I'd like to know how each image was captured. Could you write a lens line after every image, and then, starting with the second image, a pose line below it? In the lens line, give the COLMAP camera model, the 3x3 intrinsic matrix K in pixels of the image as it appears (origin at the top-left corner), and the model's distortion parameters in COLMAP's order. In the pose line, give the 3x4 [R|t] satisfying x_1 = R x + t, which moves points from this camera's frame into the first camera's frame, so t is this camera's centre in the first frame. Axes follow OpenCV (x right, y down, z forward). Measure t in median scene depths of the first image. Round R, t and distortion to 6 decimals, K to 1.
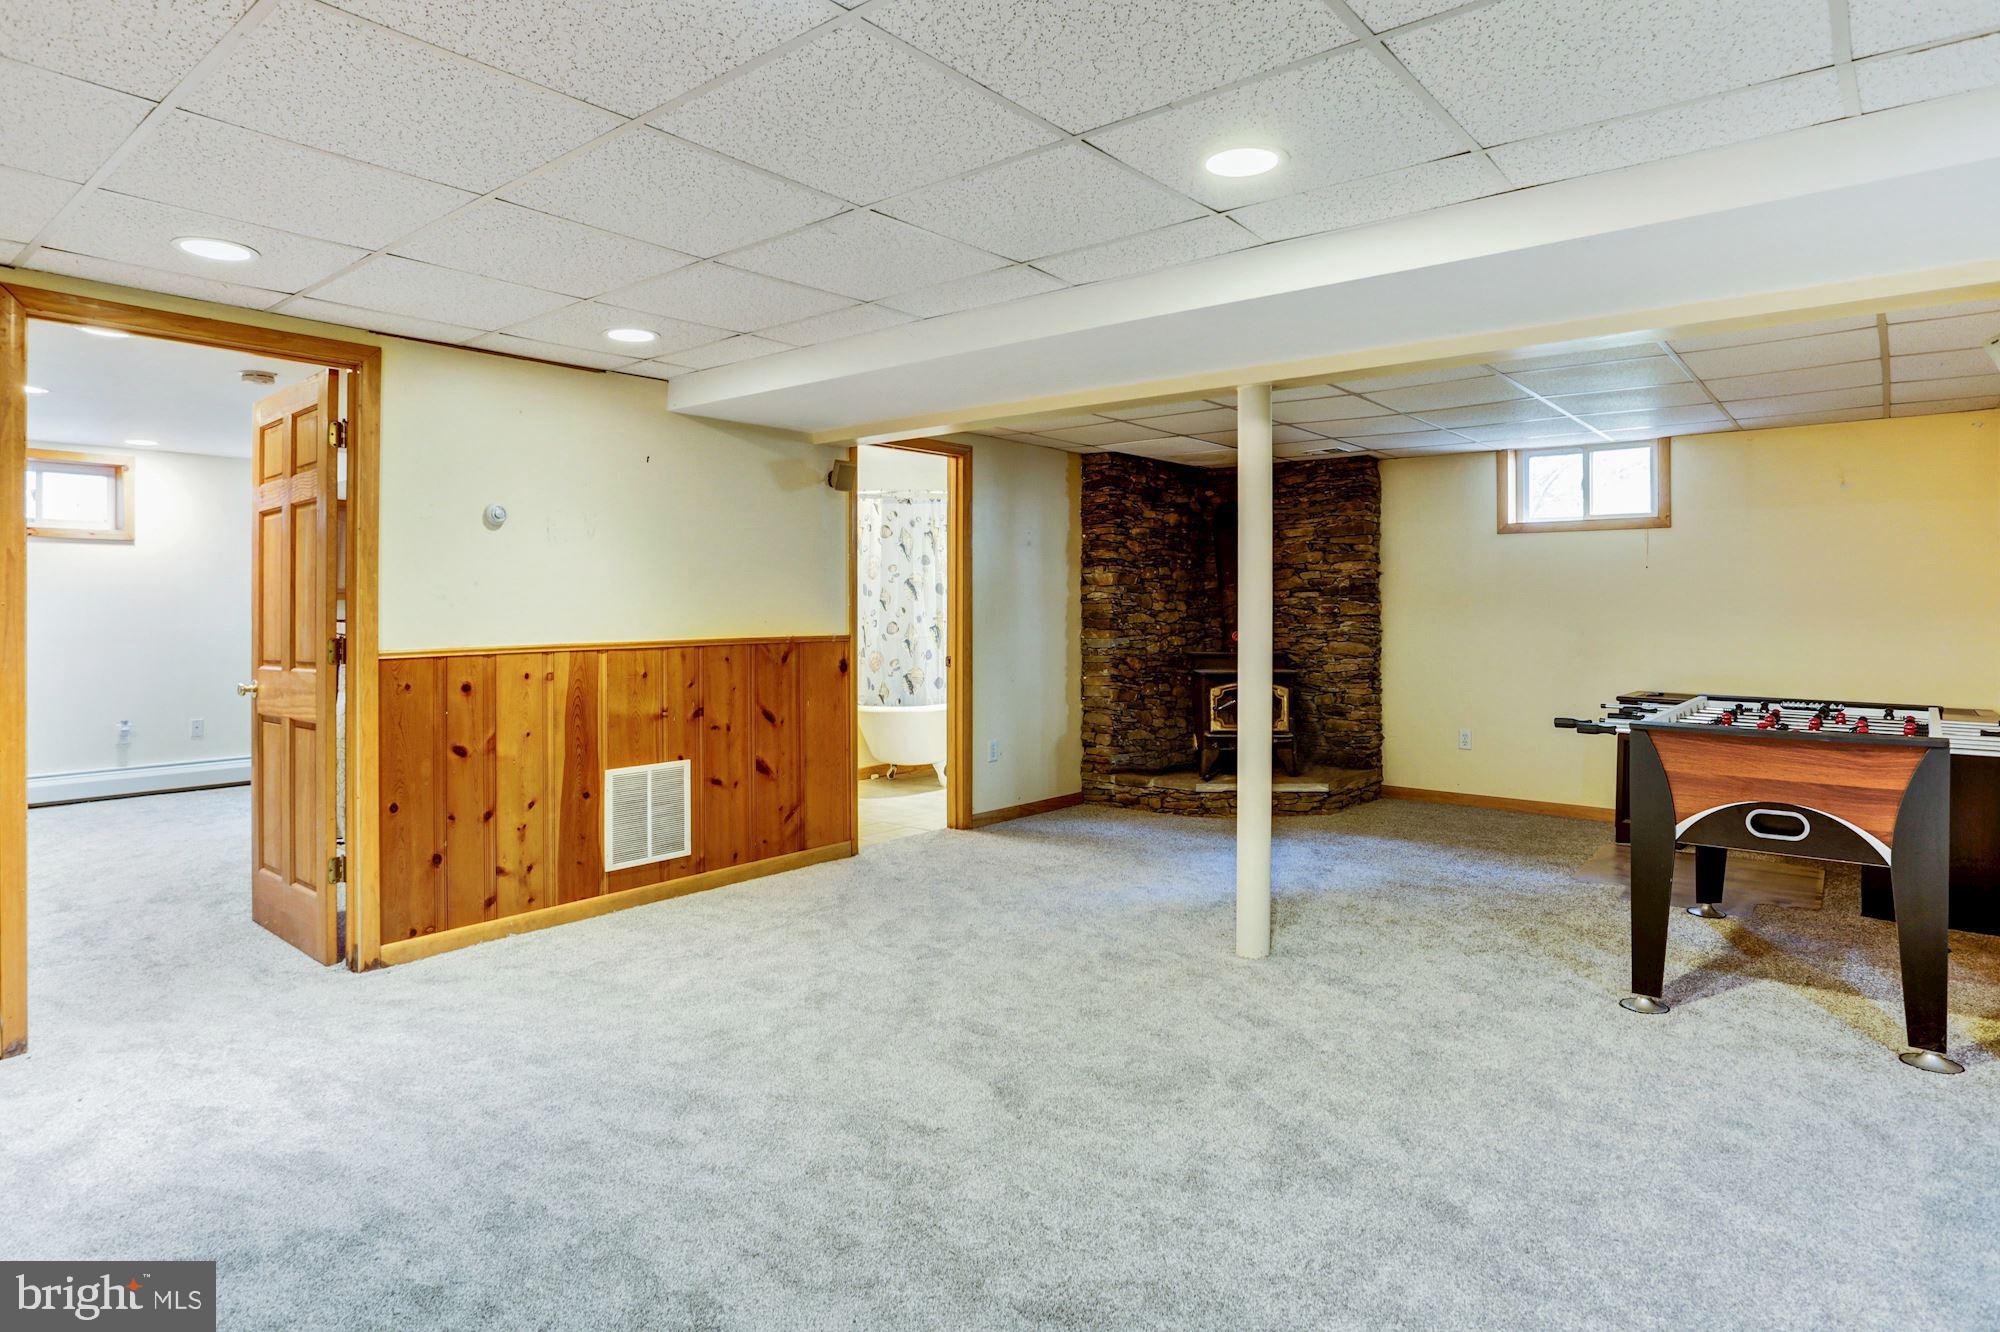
lens RADIAL K [[1092.0, 0, 997.4], [0, 1092.0, 636.3], [0, 0, 1]] dist [-0.036833, 0.031147]
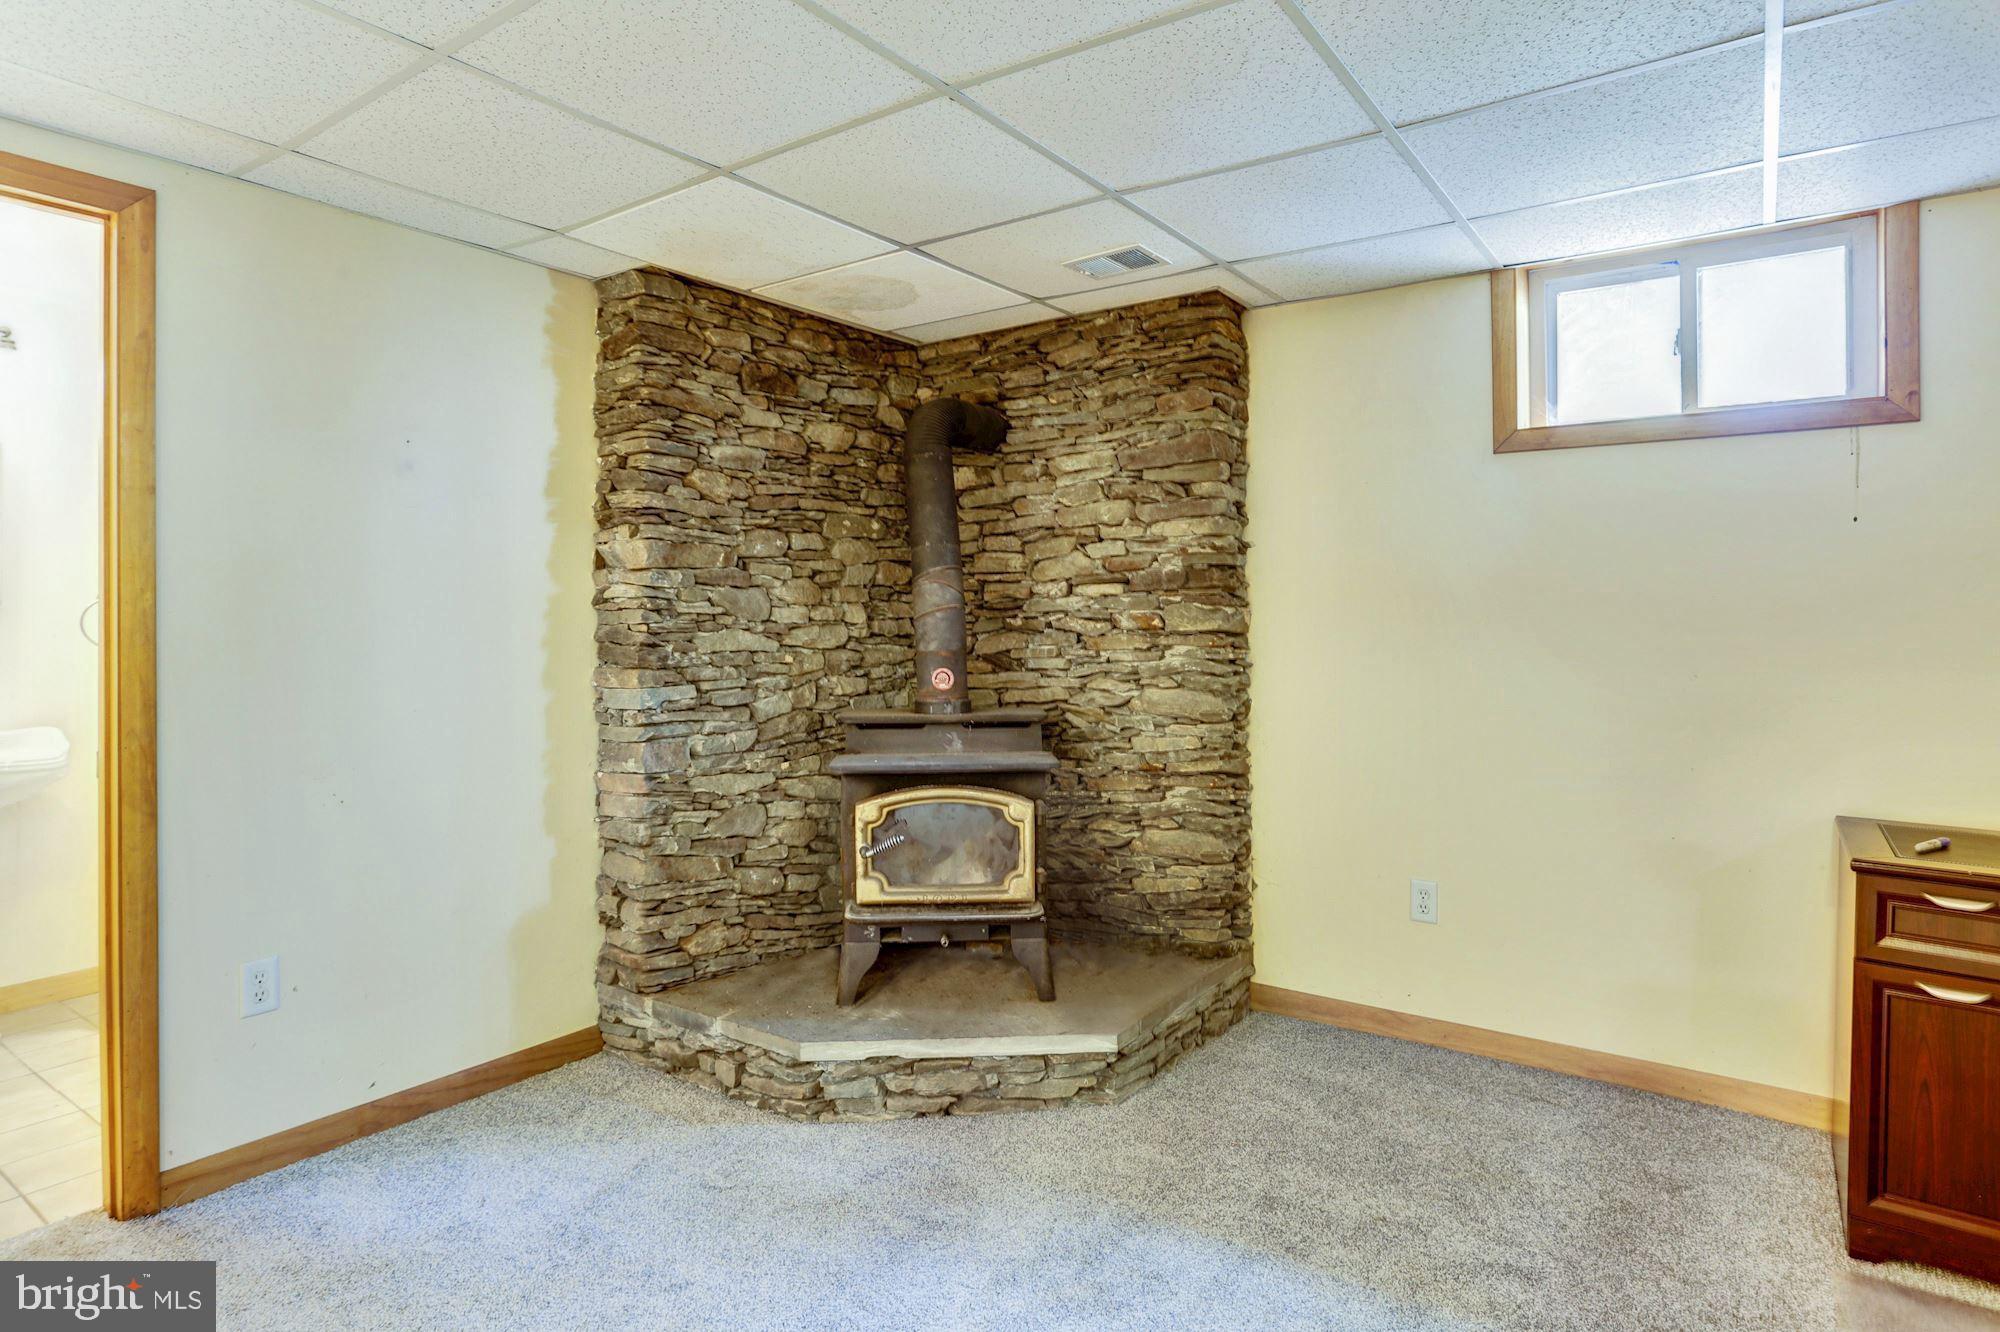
lens RADIAL K [[1106.3, 0, 1001.5], [0, 1106.3, 652.8], [0, 0, 1]] dist [-0.045453, 0.033487]
pose [[0.996788, -0.005823, 0.079874, 0.209043], [0.005291, 0.999962, 0.006873, -0.014475], [-0.079911, -0.006429, 0.996781, 0.534188]]
